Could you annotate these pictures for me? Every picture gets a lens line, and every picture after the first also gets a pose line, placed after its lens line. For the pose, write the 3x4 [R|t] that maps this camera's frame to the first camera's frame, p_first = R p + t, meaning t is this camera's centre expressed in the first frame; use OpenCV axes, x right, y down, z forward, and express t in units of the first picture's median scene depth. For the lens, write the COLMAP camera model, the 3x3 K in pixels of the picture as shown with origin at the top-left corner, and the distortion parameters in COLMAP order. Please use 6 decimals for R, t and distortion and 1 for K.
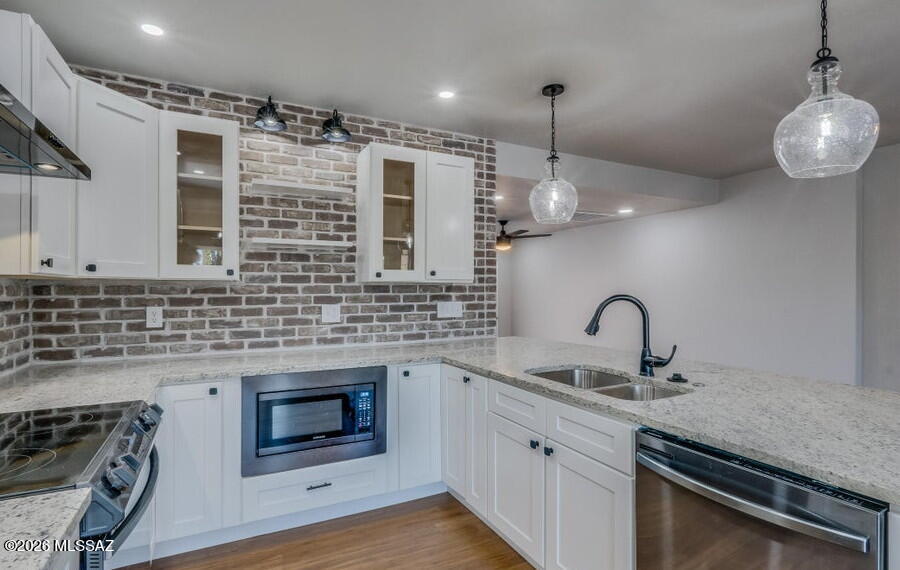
lens RADIAL K [[443.2, 0, 448.9], [0, 443.2, 284.3], [0, 0, 1]] dist [0.008473, -0.003290]
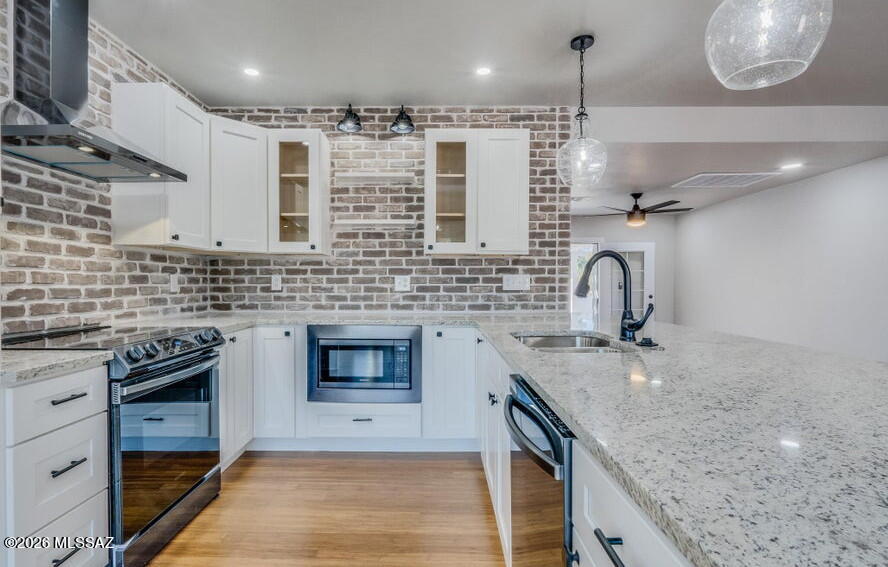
lens RADIAL K [[447.0, 0, 442.5], [0, 447.0, 285.2], [0, 0, 1]] dist [0.004436, 0.001193]
pose [[0.888322, 0.004833, -0.459197, 0.387939], [0.001887, 0.999898, 0.014174, 0.058436], [0.459218, -0.013457, 0.888222, 0.015932]]
